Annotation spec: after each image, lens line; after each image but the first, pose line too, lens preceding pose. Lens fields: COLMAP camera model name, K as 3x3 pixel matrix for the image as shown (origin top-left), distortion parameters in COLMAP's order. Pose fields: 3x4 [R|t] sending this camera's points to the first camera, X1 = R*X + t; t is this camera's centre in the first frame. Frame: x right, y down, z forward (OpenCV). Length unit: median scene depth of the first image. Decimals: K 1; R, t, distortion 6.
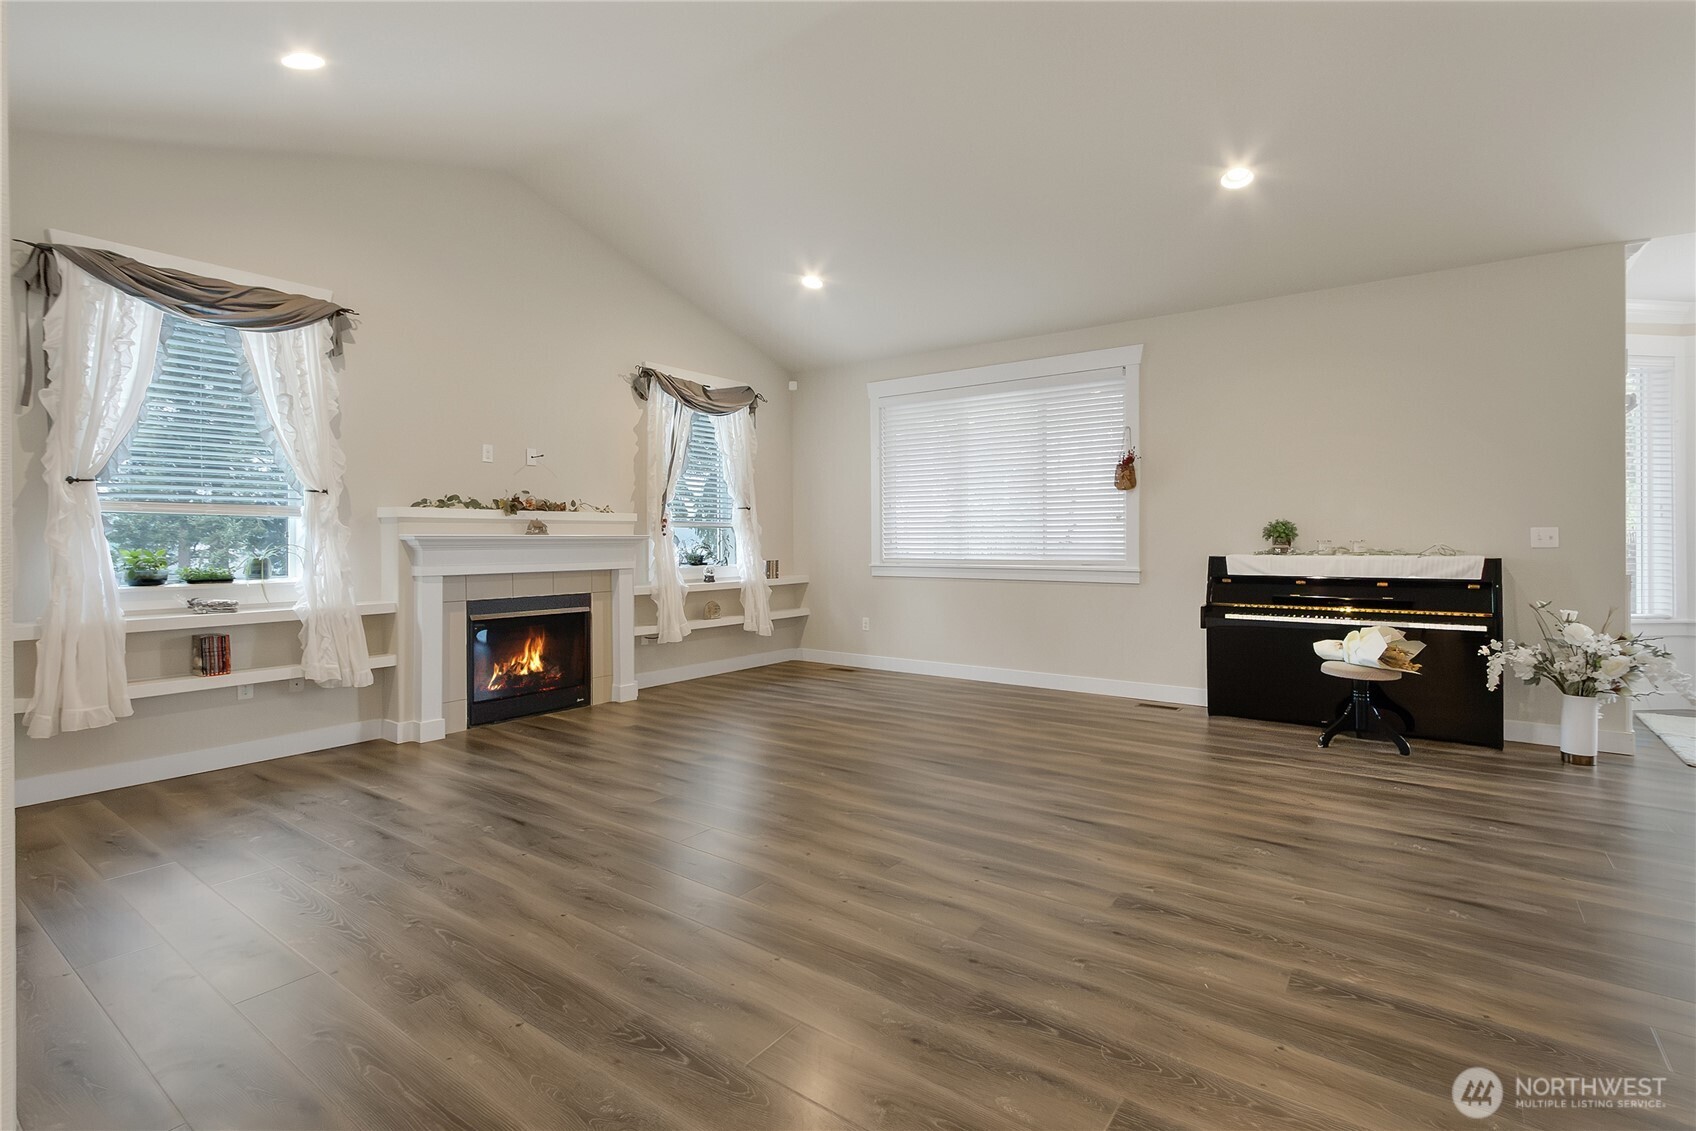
lens RADIAL K [[795.8, 0, 828.3], [0, 795.8, 542.2], [0, 0, 1]] dist [-0.001187, 0.000009]
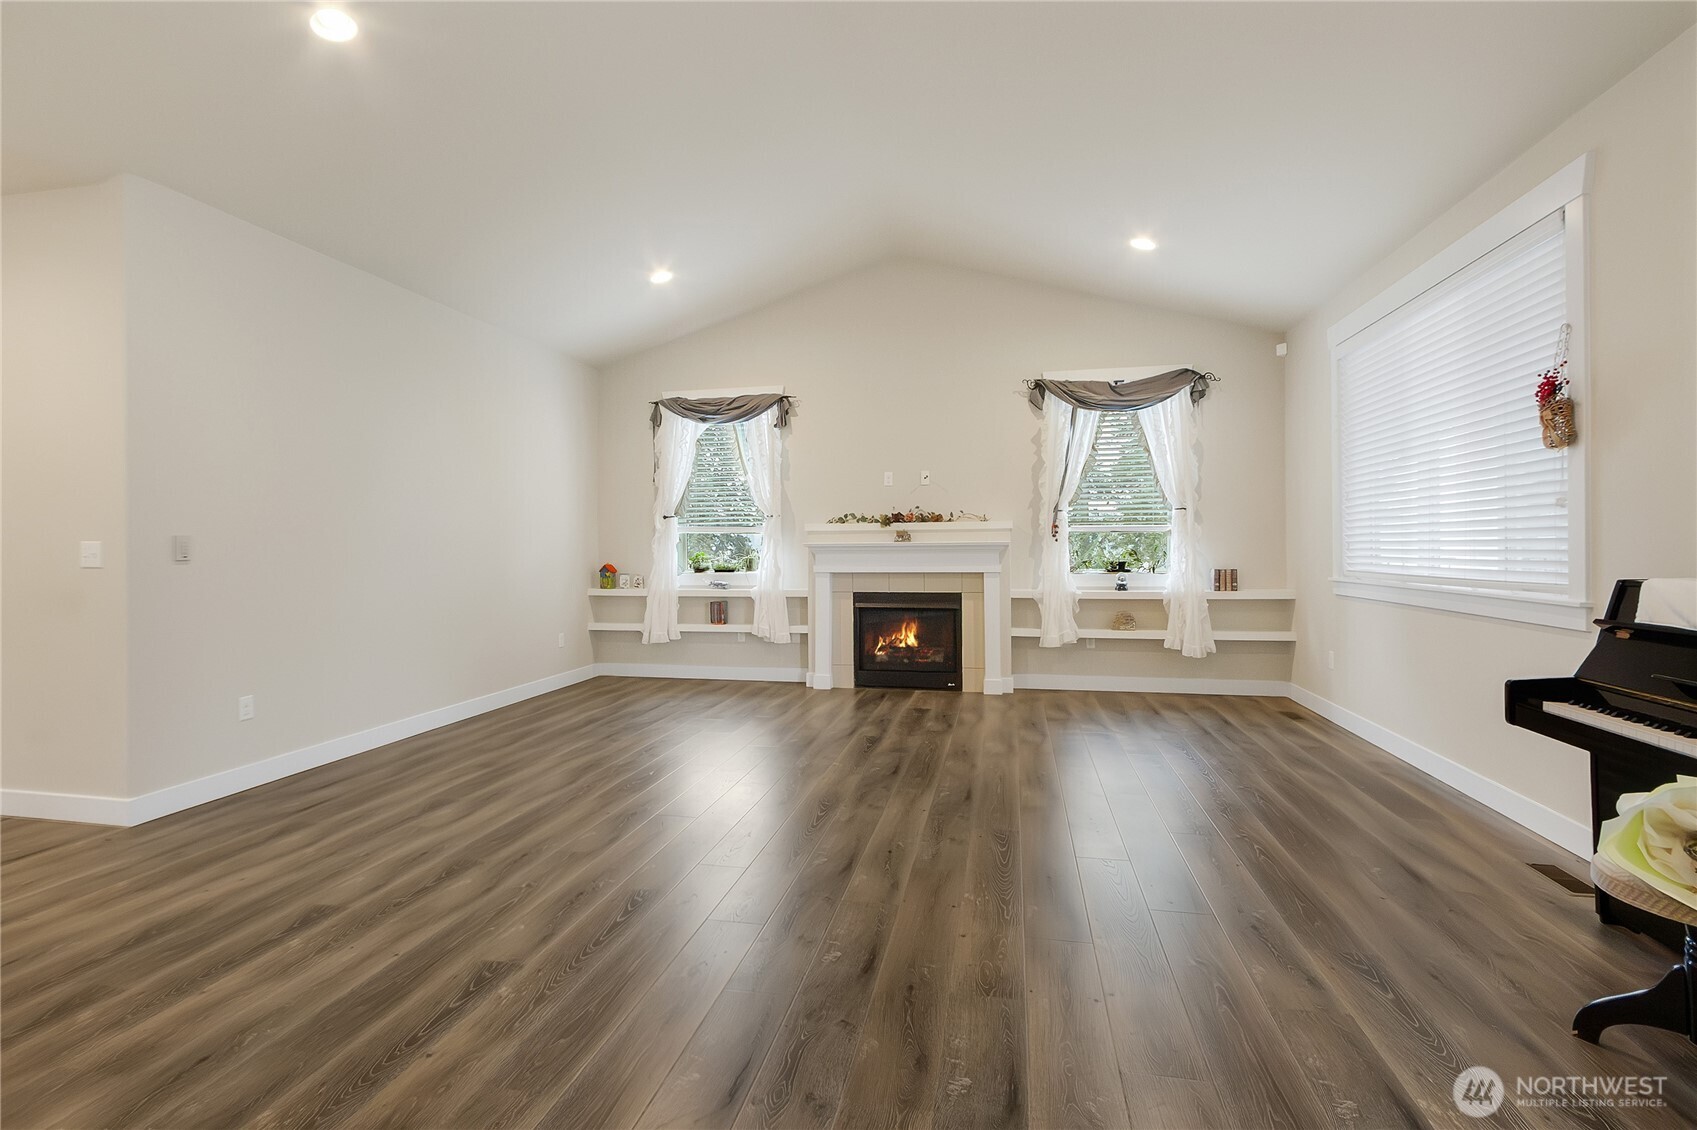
lens RADIAL K [[796.2, 0, 849.0], [0, 796.2, 550.1], [0, 0, 1]] dist [-0.001187, 0.000009]
pose [[0.423820, 0.003678, -0.905739, 0.760516], [0.002375, 0.999984, 0.005172, -0.003984], [0.905743, -0.004343, 0.423804, 0.422659]]
